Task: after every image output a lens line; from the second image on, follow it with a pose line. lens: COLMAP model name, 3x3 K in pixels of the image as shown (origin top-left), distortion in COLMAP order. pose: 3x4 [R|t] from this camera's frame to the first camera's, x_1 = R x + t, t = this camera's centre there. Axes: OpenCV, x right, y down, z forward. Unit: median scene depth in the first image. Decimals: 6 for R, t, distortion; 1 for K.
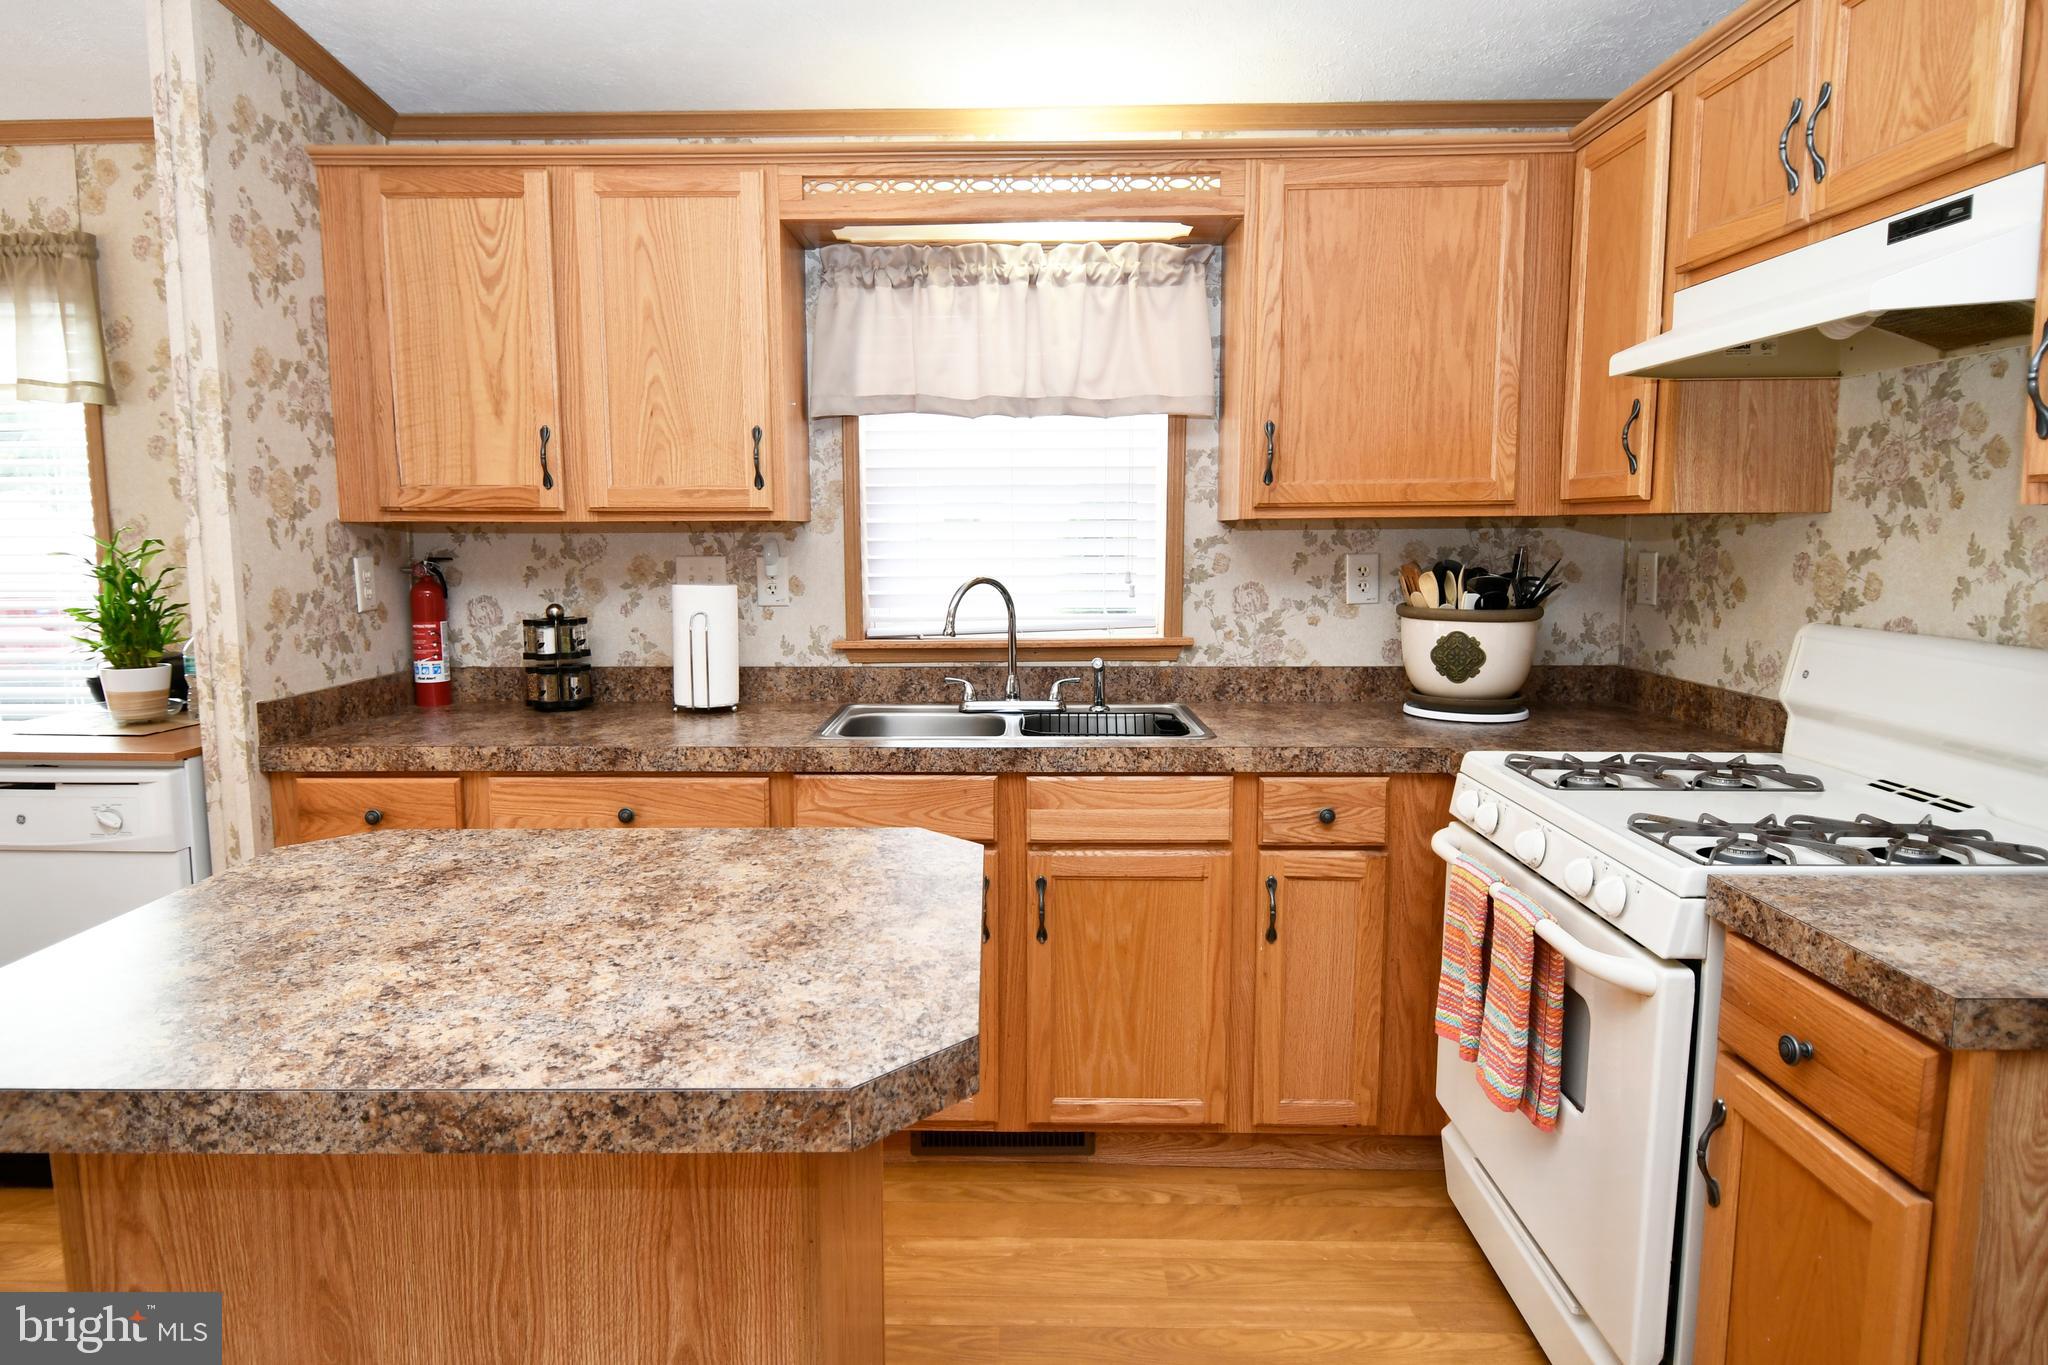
lens RADIAL K [[1172.2, 0, 989.0], [0, 1172.2, 662.2], [0, 0, 1]] dist [0.015209, -0.016561]
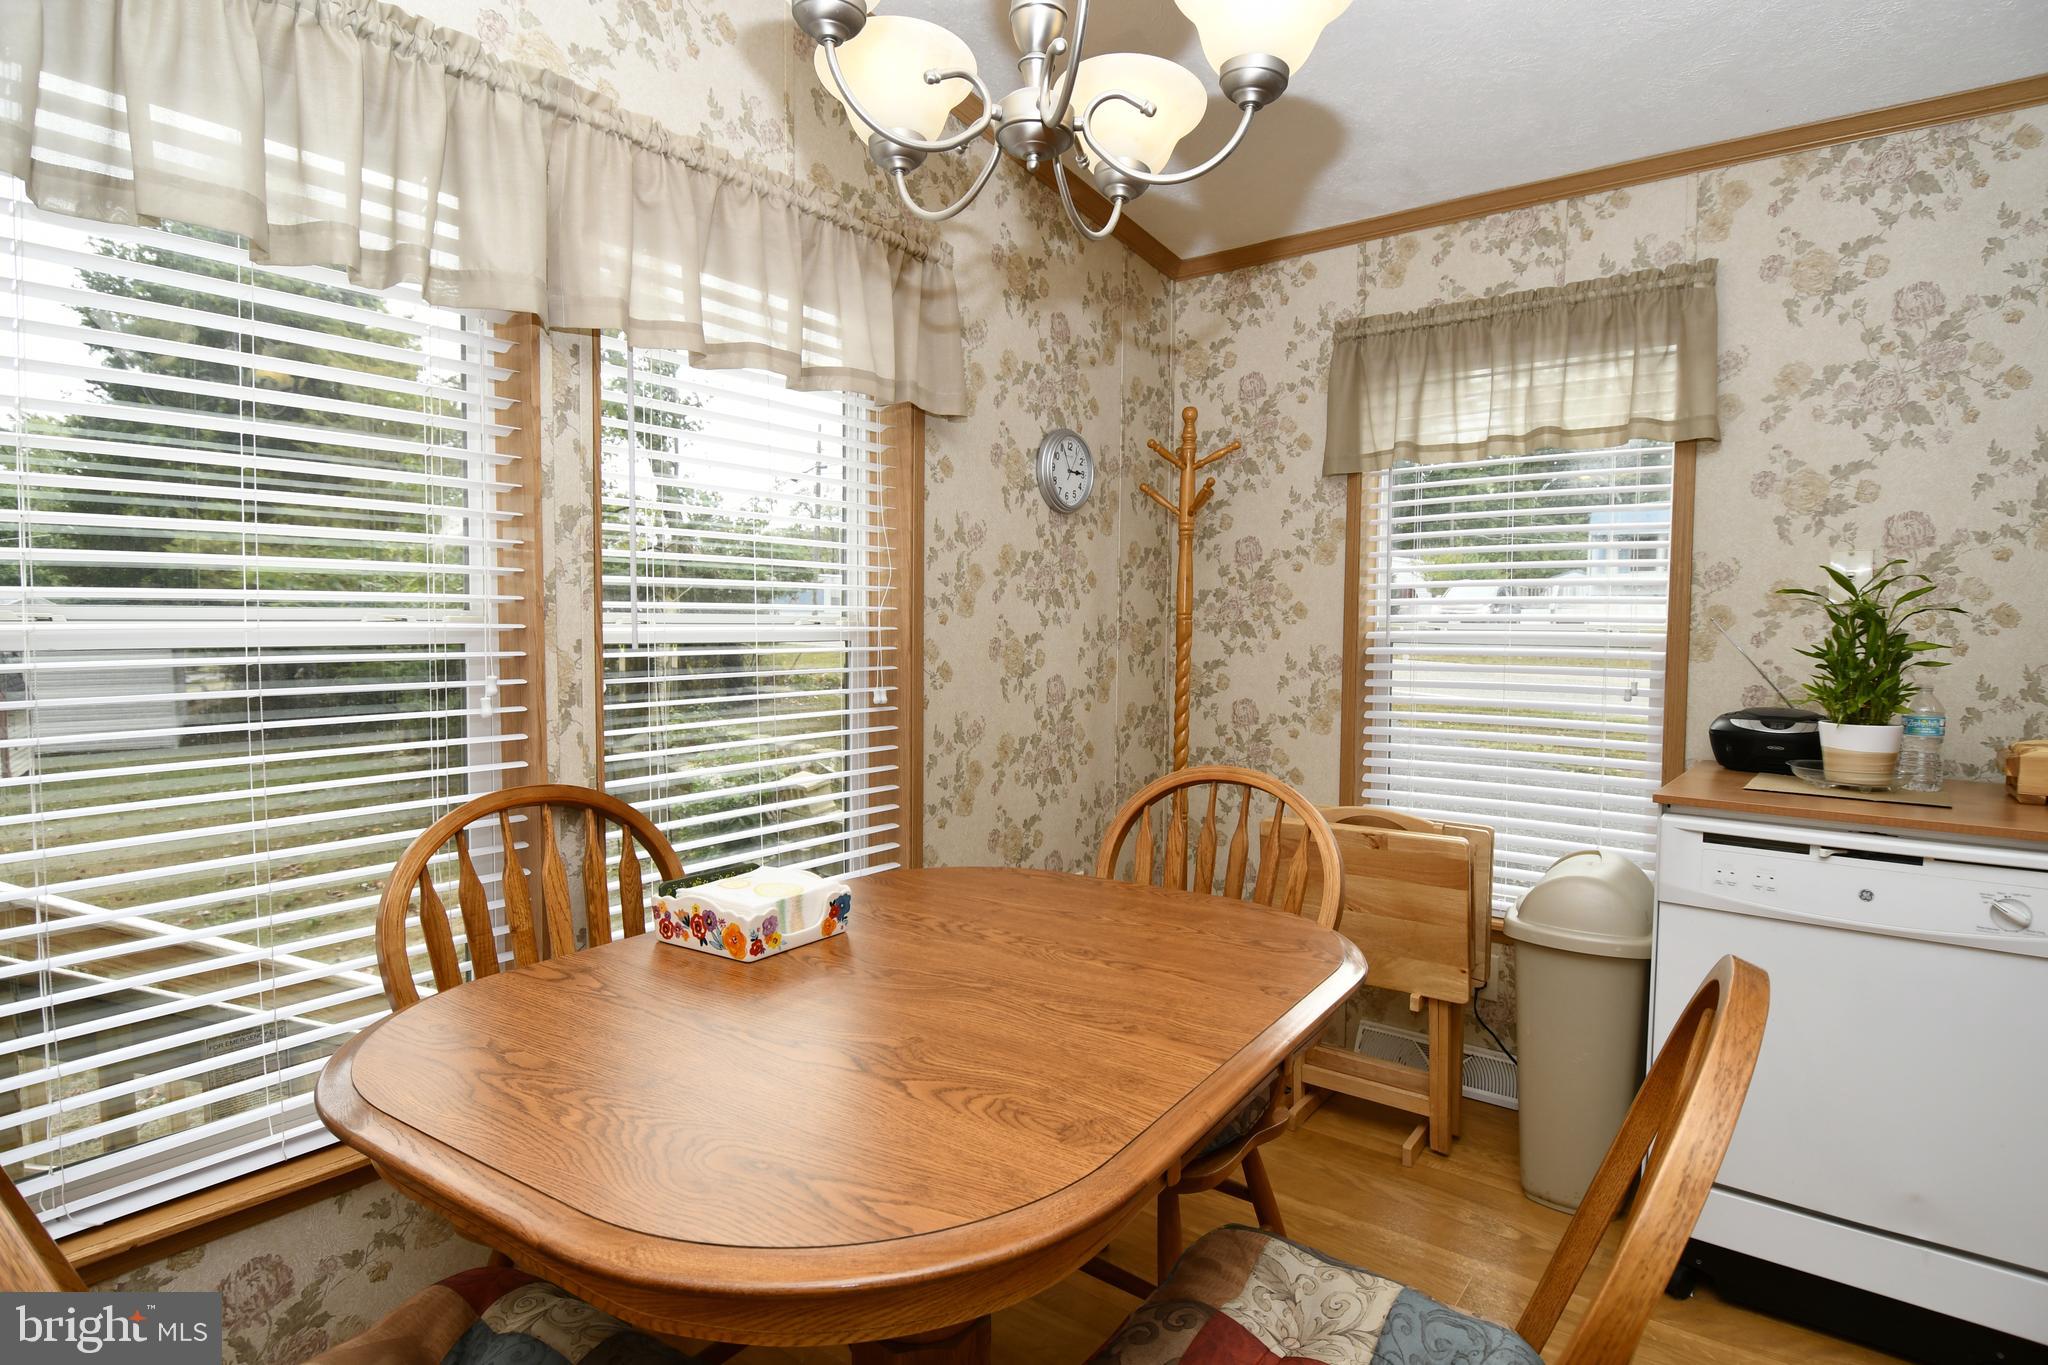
lens RADIAL K [[1064.4, 0, 1011.2], [0, 1064.4, 666.5], [0, 0, 1]] dist [0.001803, -0.014847]
pose [[0.809024, 0.035622, -0.586695, -0.862638], [-0.074863, 0.996277, -0.042742, 0.046822], [0.582989, 0.078501, 0.808679, 0.008840]]
